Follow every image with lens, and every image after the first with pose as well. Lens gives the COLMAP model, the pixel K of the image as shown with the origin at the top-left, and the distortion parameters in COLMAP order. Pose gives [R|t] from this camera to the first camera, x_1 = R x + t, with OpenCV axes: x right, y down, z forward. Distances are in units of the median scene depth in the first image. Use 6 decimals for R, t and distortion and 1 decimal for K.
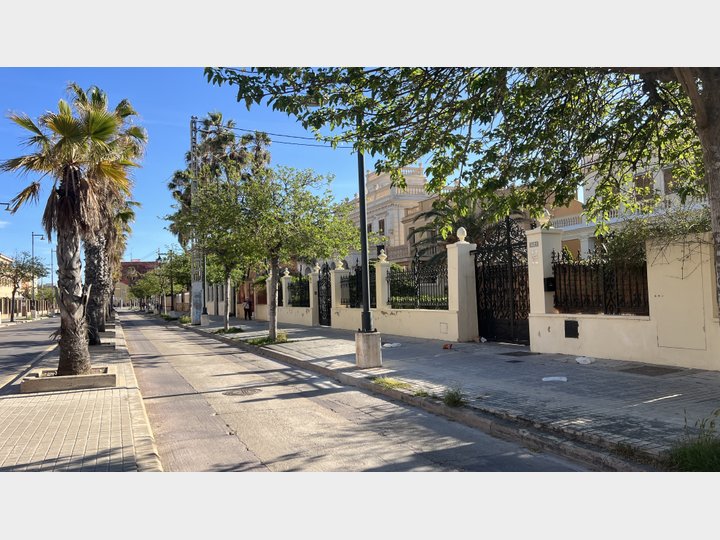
lens RADIAL K [[540.5, 0, 360.0], [0, 540.5, 270.0], [0, 0, 1]] dist [0.085885, -0.115982]
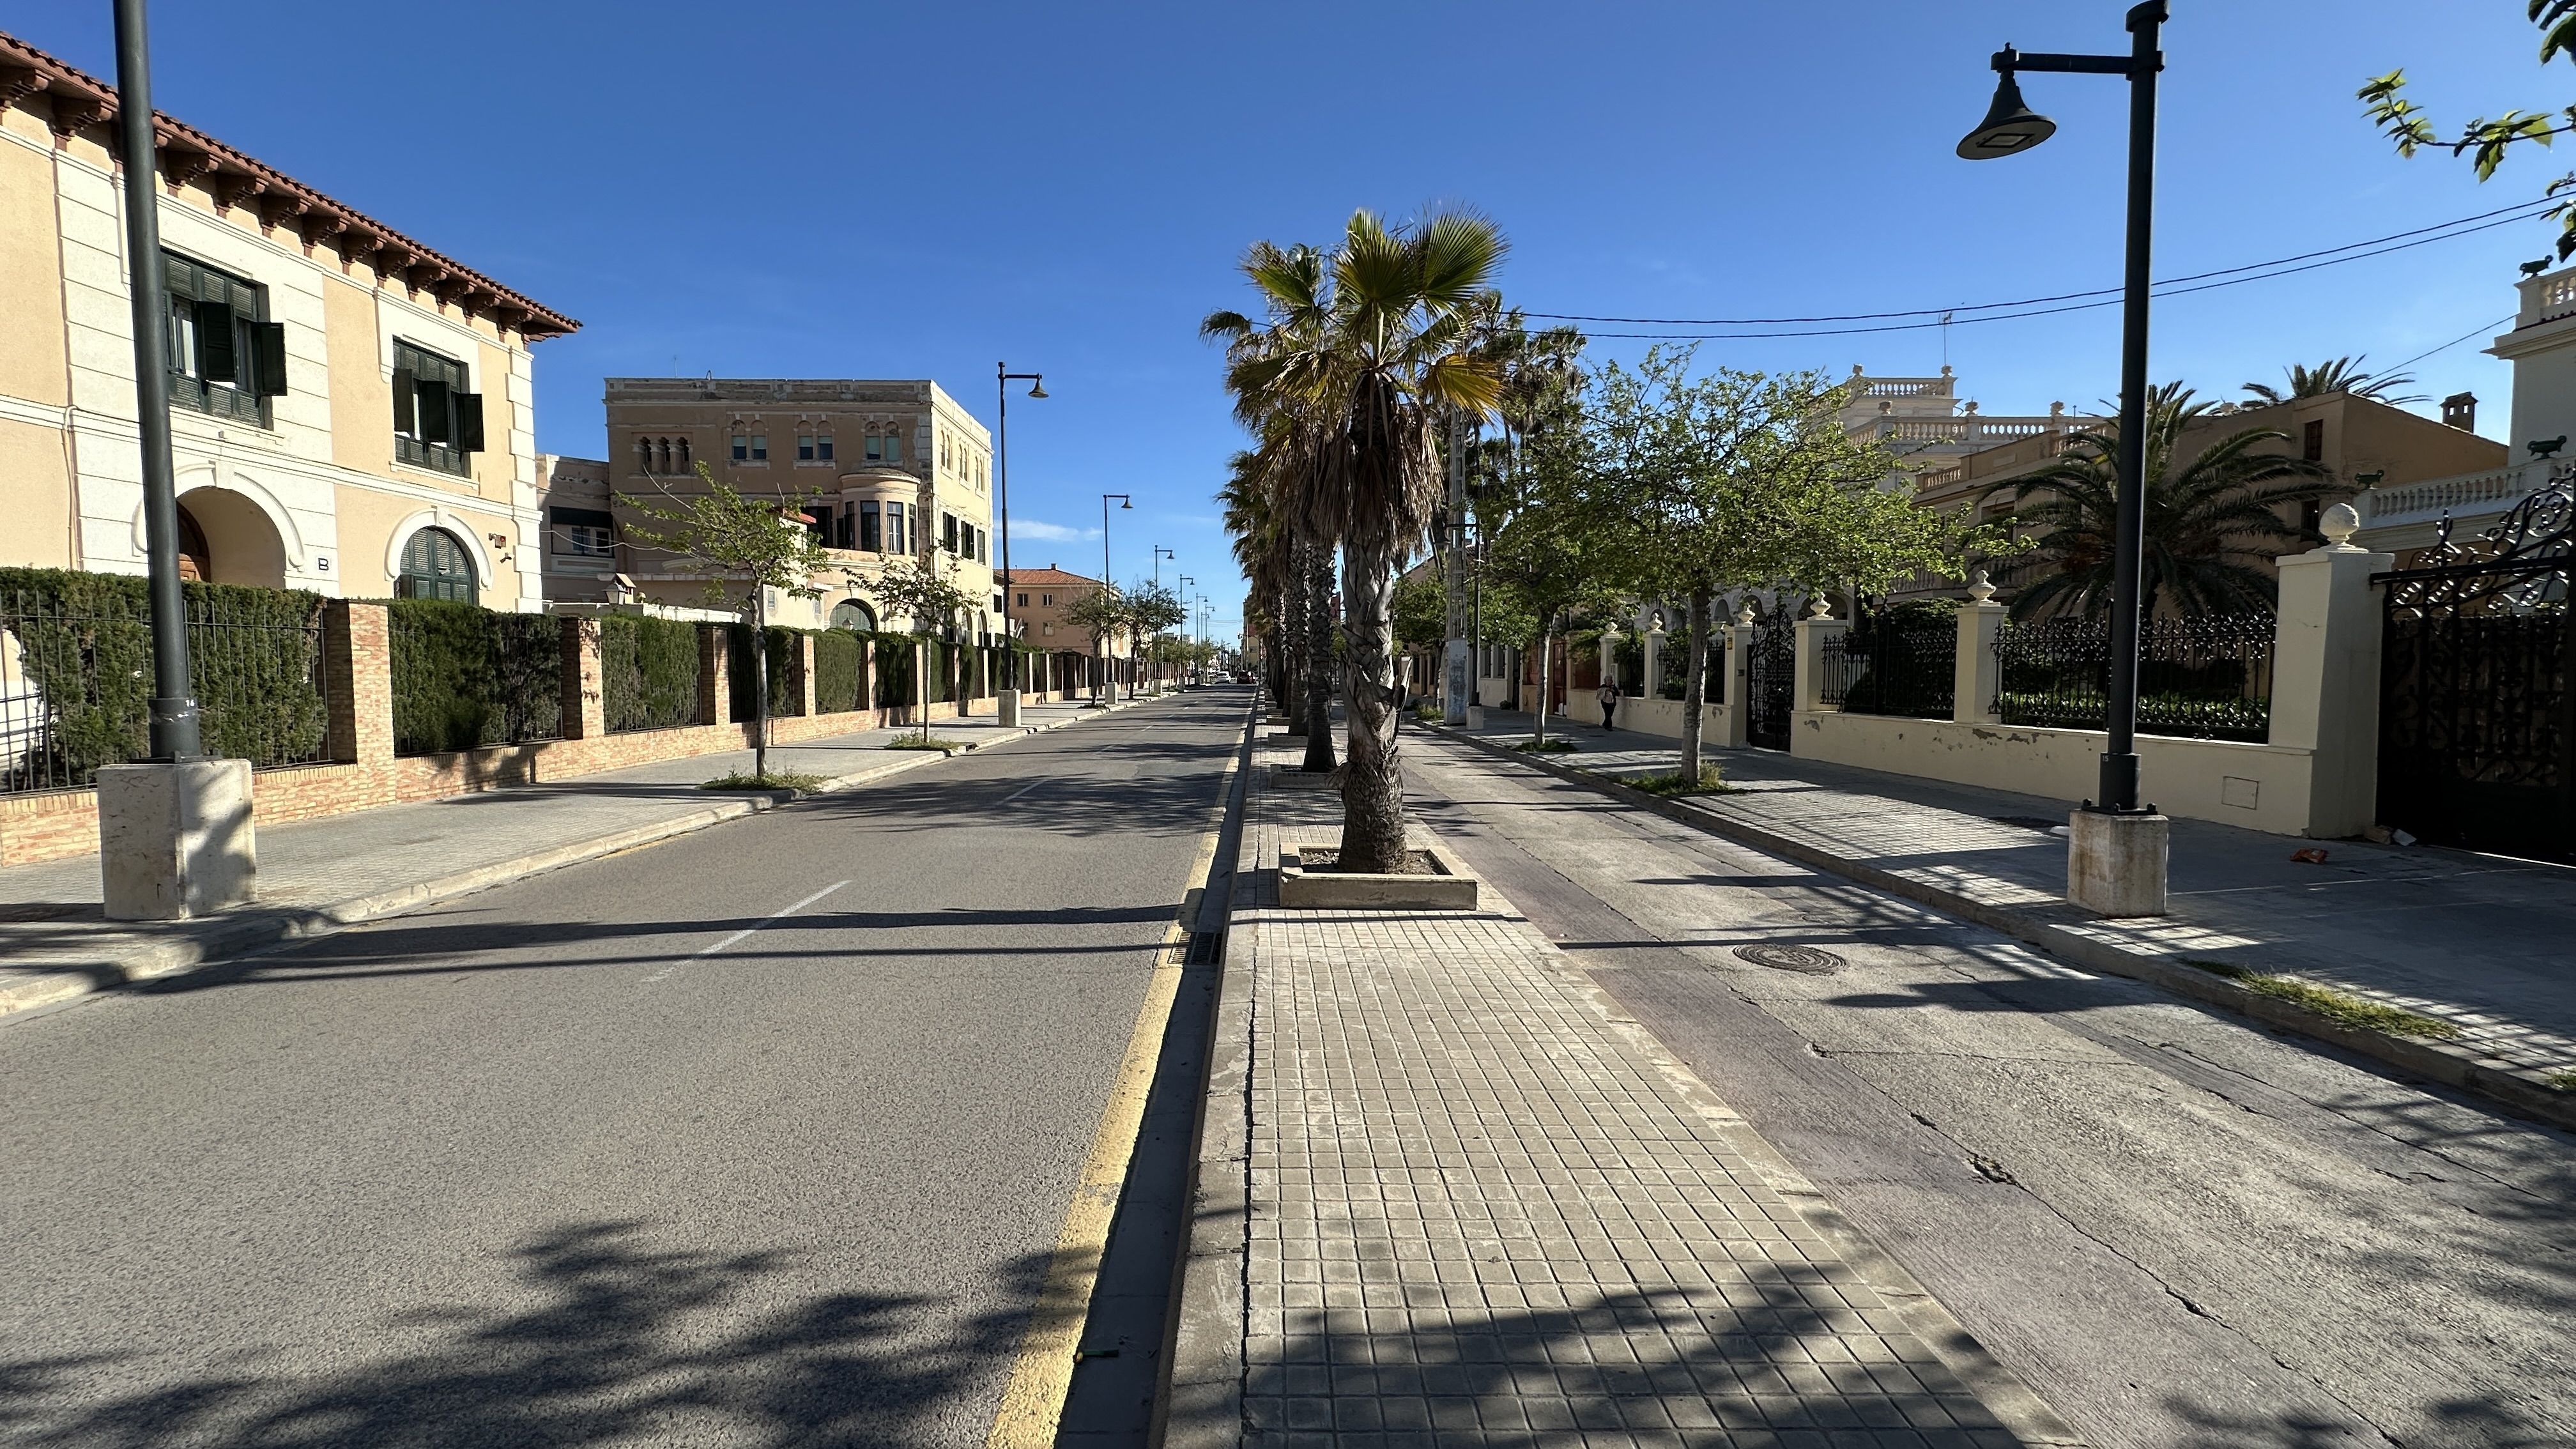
lens RADIAL K [[1033.6, 0, 1287.1], [0, 1033.6, 721.1], [0, 0, 1]] dist [-0.001056, 0.000152]
pose [[0.921896, 0.049414, -0.384273, -0.224526], [-0.009185, 0.994342, 0.105829, -0.008164], [0.387328, -0.094034, 0.917134, 0.190333]]
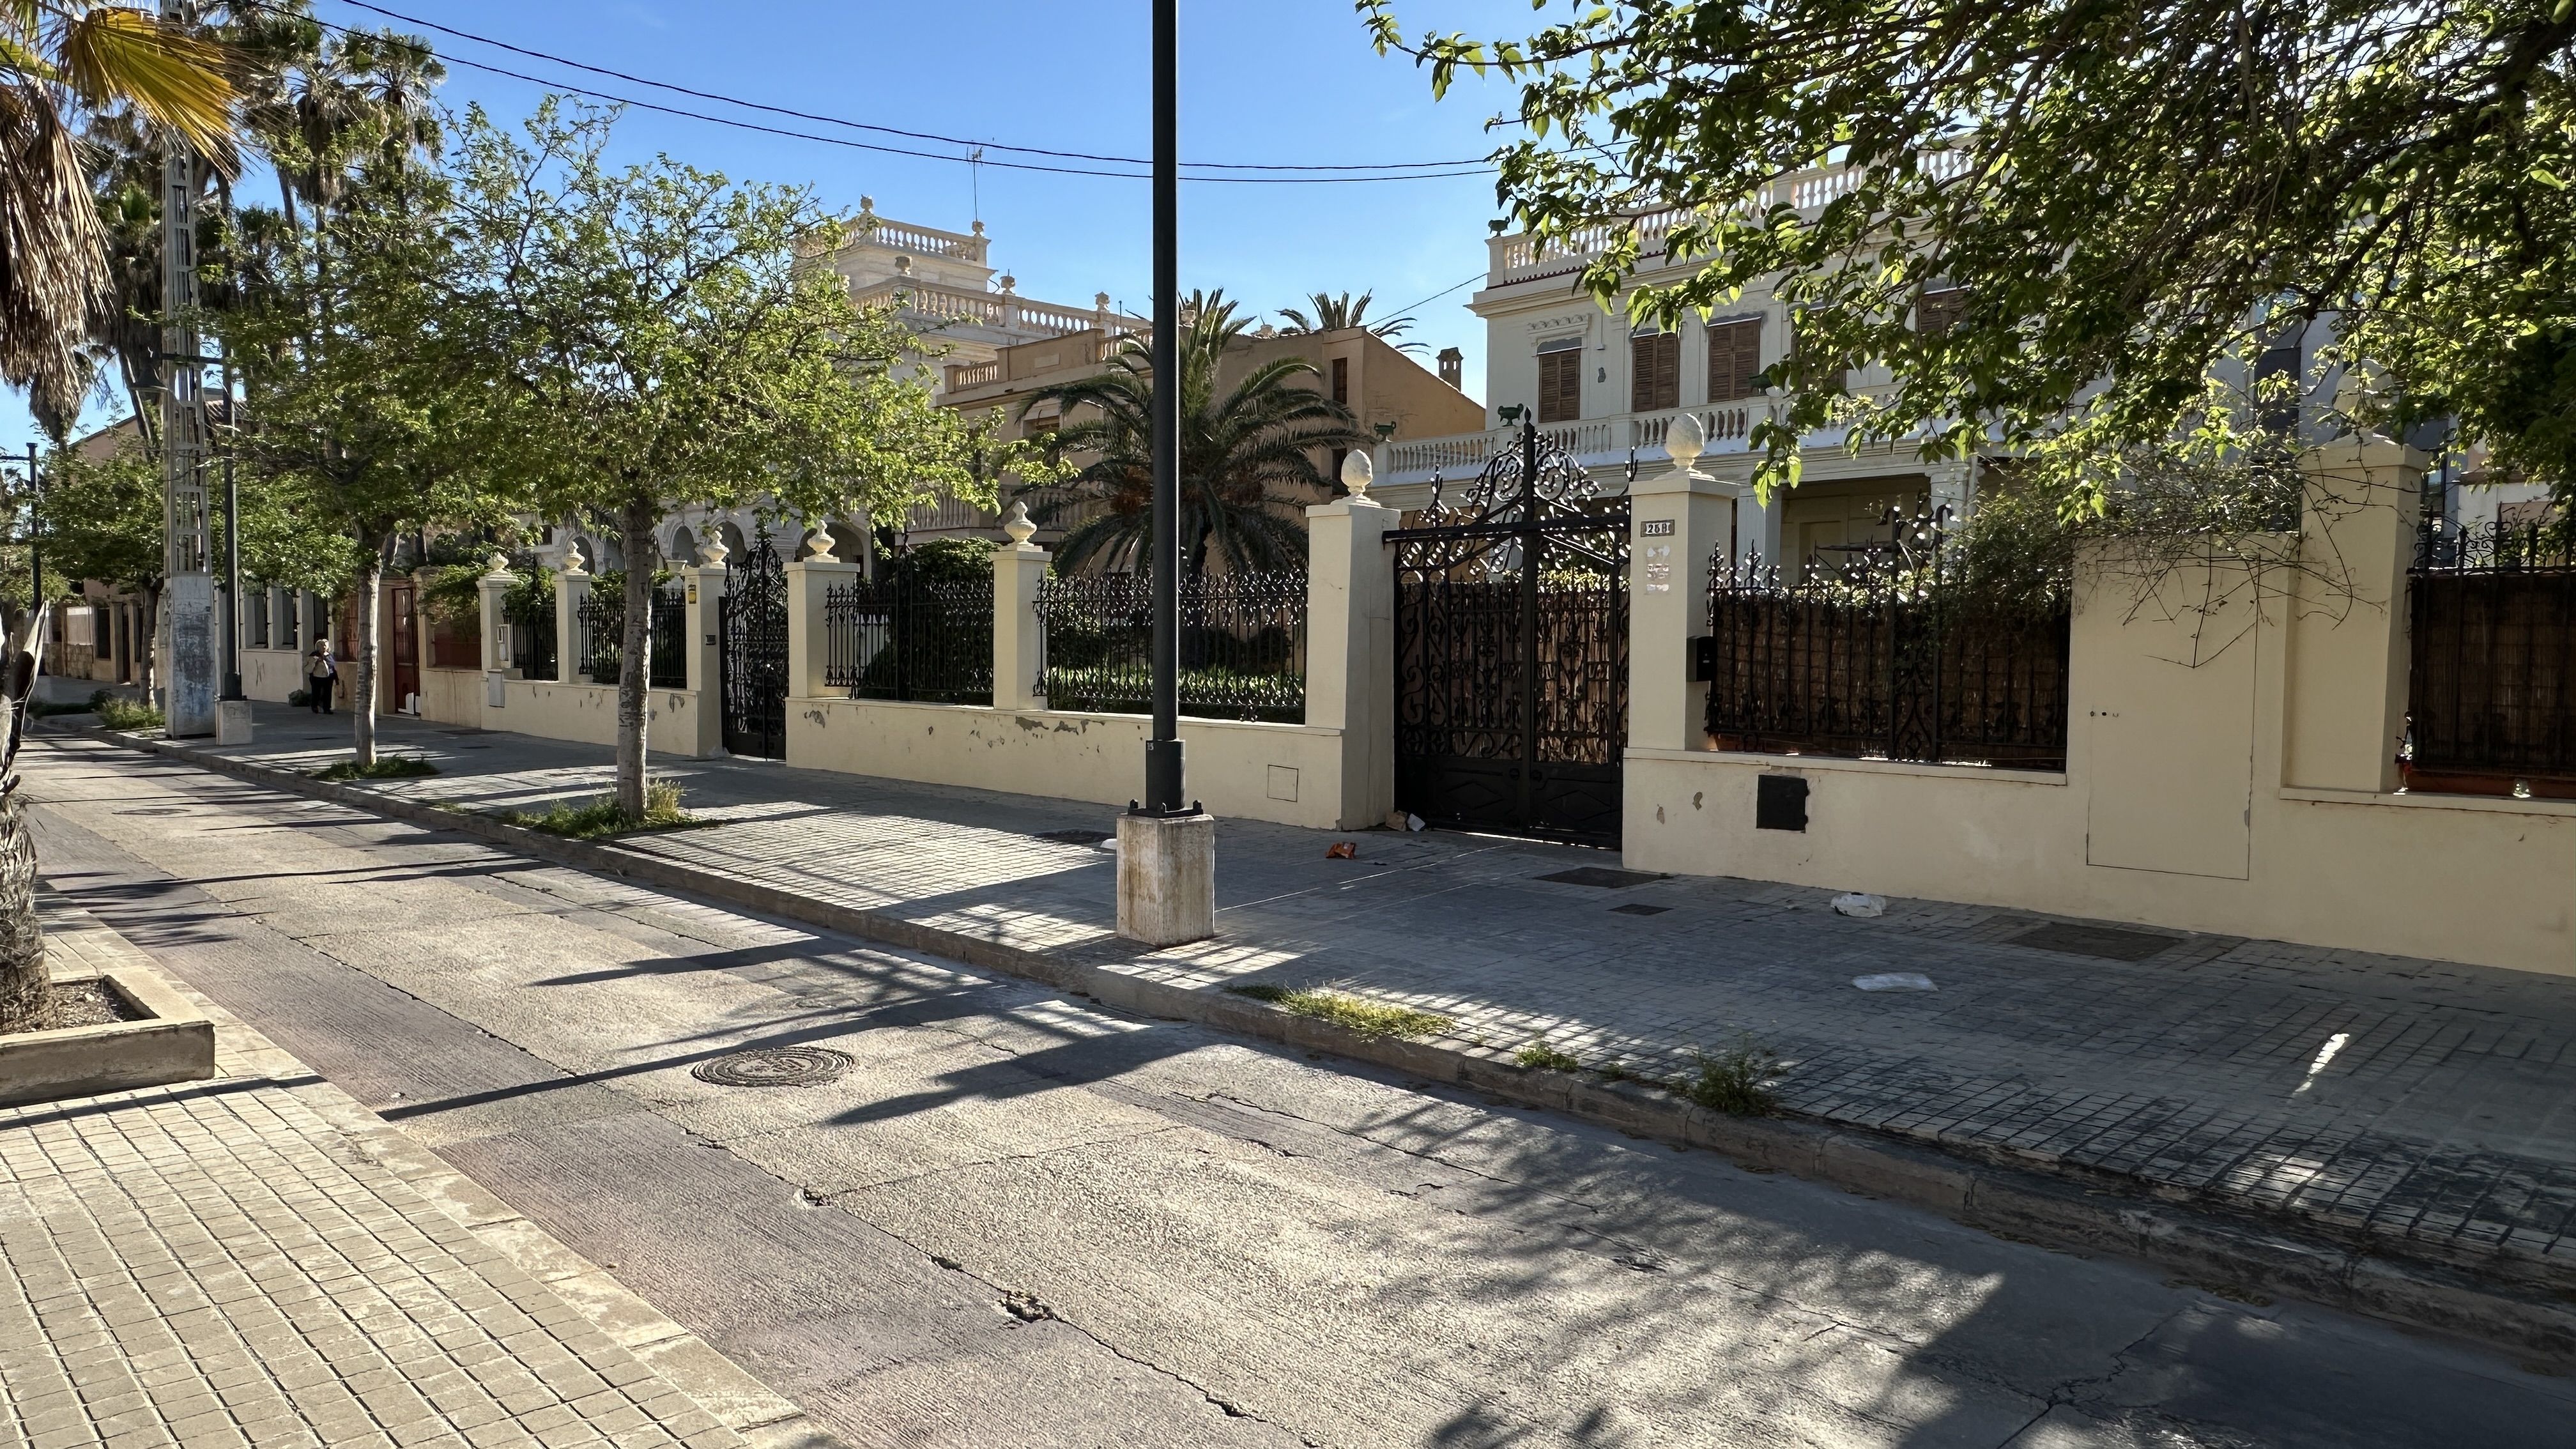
lens RADIAL K [[1650.9, 0, 1293.8], [0, 1650.9, 719.6], [0, 0, 1]] dist [-0.003513, -0.002708]
pose [[0.938336, 0.020826, 0.345097, -0.213962], [-0.052073, 0.995310, 0.081523, -0.004332], [-0.341780, -0.094467, 0.935020, 0.197154]]
